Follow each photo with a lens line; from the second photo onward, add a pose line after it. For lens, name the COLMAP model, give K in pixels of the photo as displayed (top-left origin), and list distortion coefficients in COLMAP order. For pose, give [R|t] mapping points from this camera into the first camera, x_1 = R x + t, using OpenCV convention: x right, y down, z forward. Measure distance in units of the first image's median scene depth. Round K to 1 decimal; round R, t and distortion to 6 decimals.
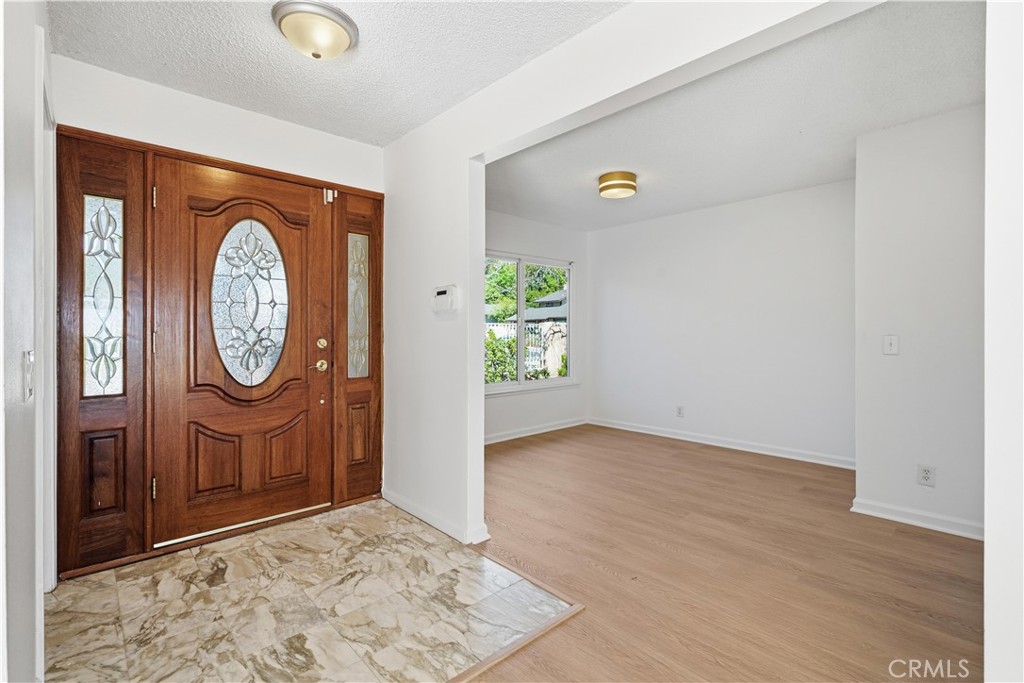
lens RADIAL K [[467.7, 0, 516.7], [0, 467.7, 331.9], [0, 0, 1]] dist [-0.006031, -0.000306]
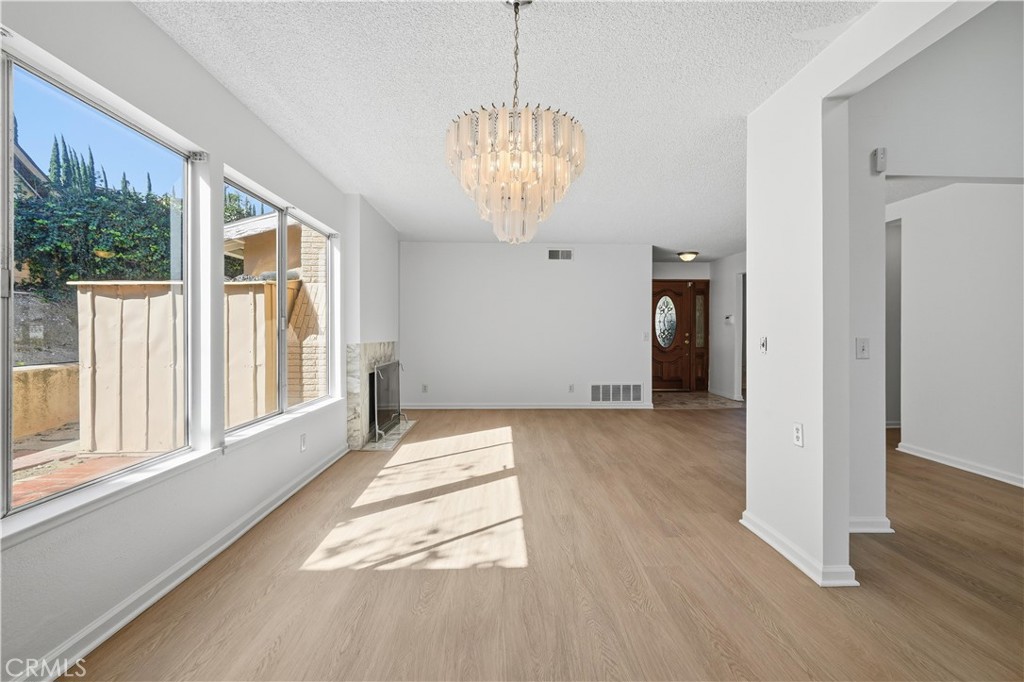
lens RADIAL K [[467.7, 0, 516.7], [0, 467.7, 331.4], [0, 0, 1]] dist [-0.006031, -0.000306]
pose [[0.750892, 0.004918, -0.660407, 0.781630], [-0.005272, 0.999985, 0.001452, 0.005850], [0.660404, 0.002391, 0.750907, -2.078888]]
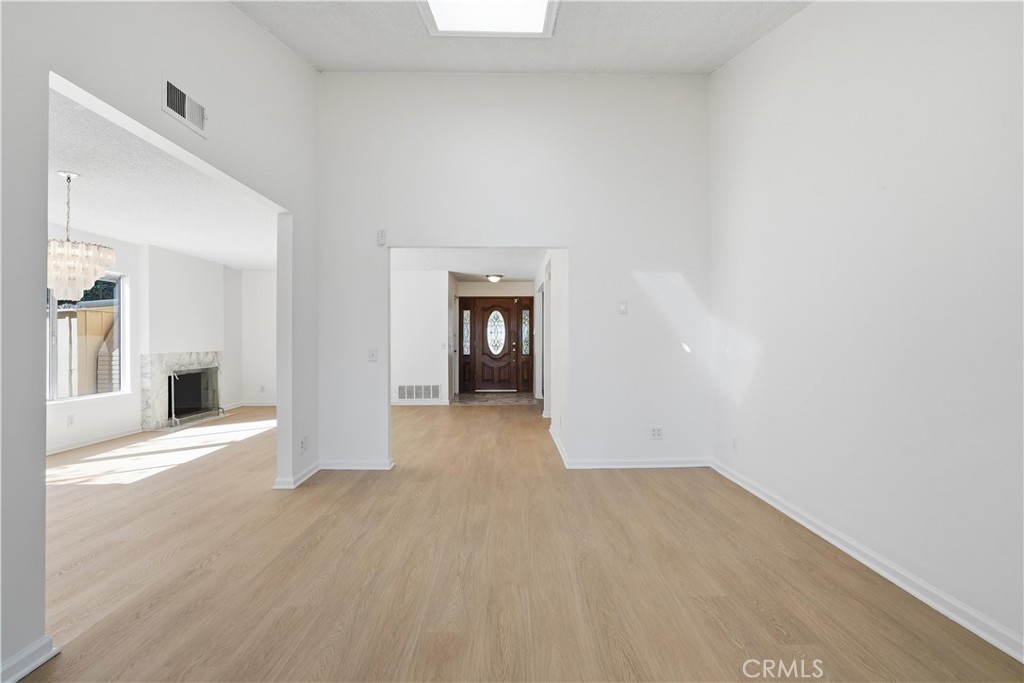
lens RADIAL K [[474.7, 0, 516.6], [0, 474.7, 336.1], [0, 0, 1]] dist [-0.005022, -0.000216]
pose [[0.742255, -0.005563, -0.670095, 2.108133], [0.002342, 0.999981, -0.005708, -0.011951], [0.670114, 0.002667, 0.742254, -1.723267]]
